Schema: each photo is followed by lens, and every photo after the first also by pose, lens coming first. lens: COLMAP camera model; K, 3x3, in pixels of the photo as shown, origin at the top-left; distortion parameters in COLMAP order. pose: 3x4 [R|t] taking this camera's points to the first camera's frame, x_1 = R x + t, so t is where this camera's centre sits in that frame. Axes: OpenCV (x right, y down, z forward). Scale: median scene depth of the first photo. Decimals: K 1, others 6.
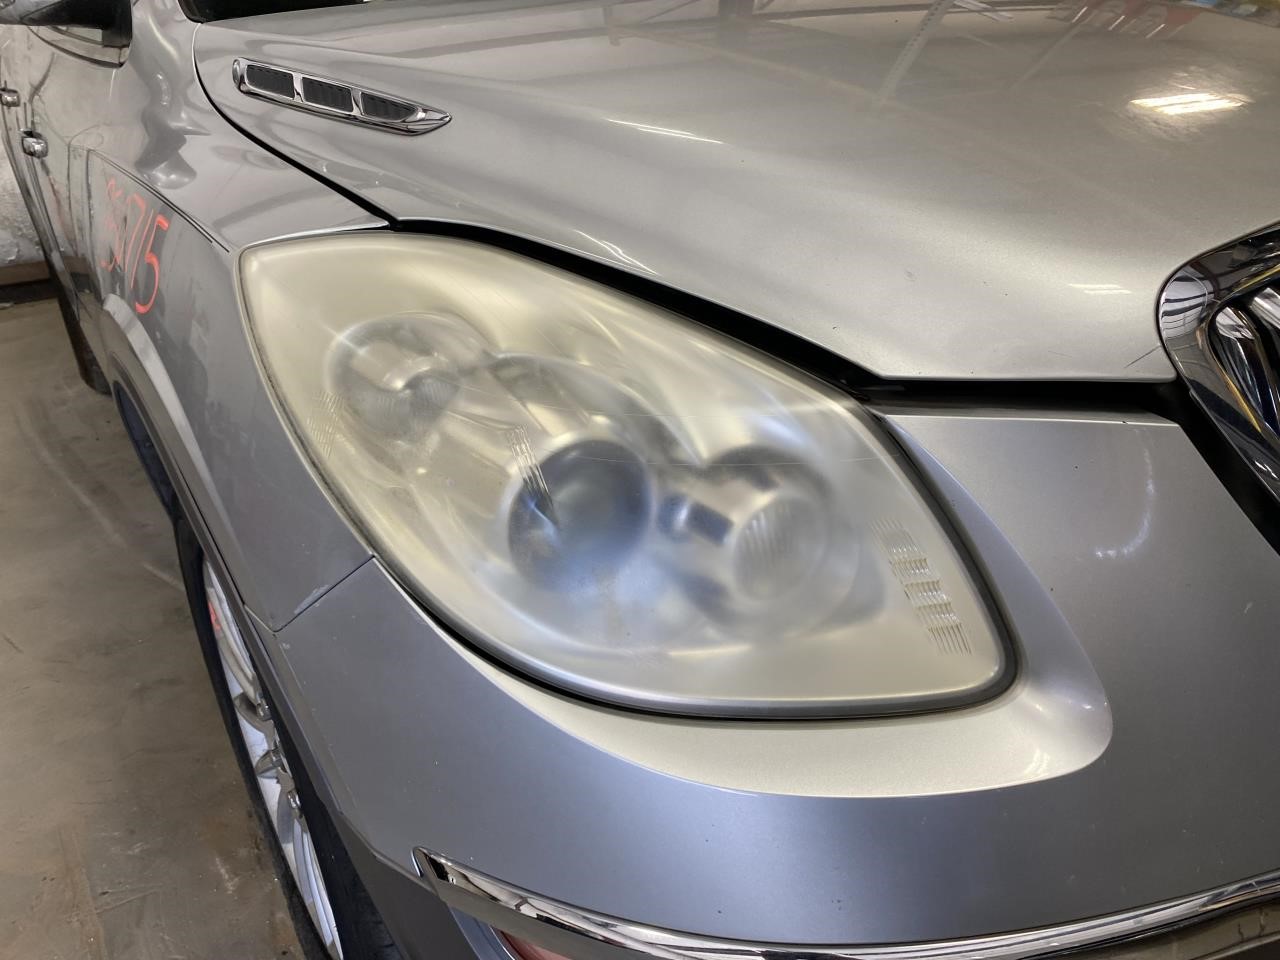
lens RADIAL K [[979.0, 0, 640.0], [0, 979.0, 480.0], [0, 0, 1]] dist [0.009613, -0.014439]
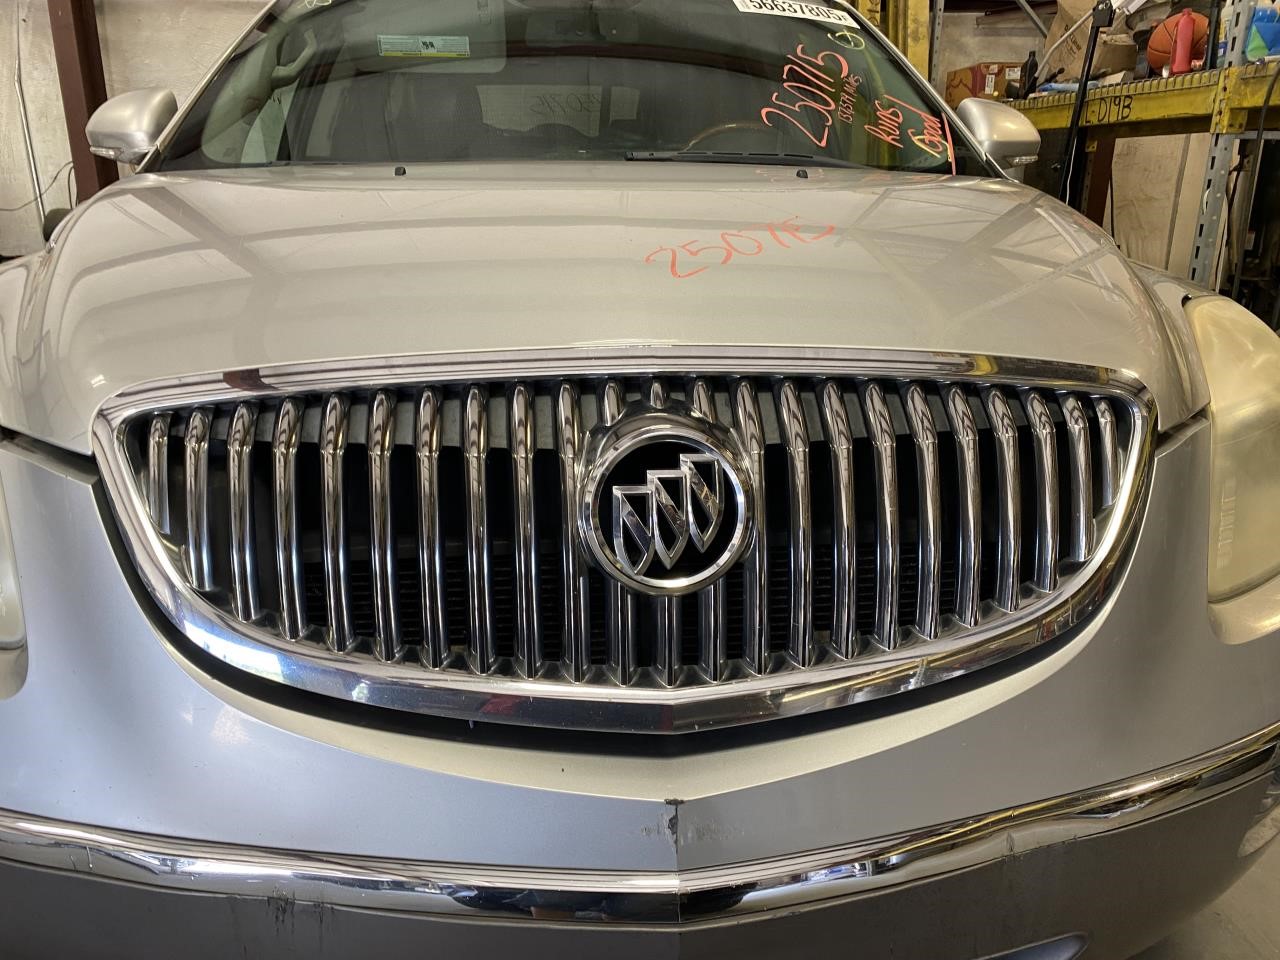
lens RADIAL K [[975.8, 0, 643.5], [0, 975.8, 495.5], [0, 0, 1]] dist [0.006473, -0.004051]
pose [[0.885758, 0.205063, -0.416391, 1.505159], [-0.250008, 0.966636, -0.055778, -0.135093], [0.391060, 0.153507, 0.907473, -0.011328]]
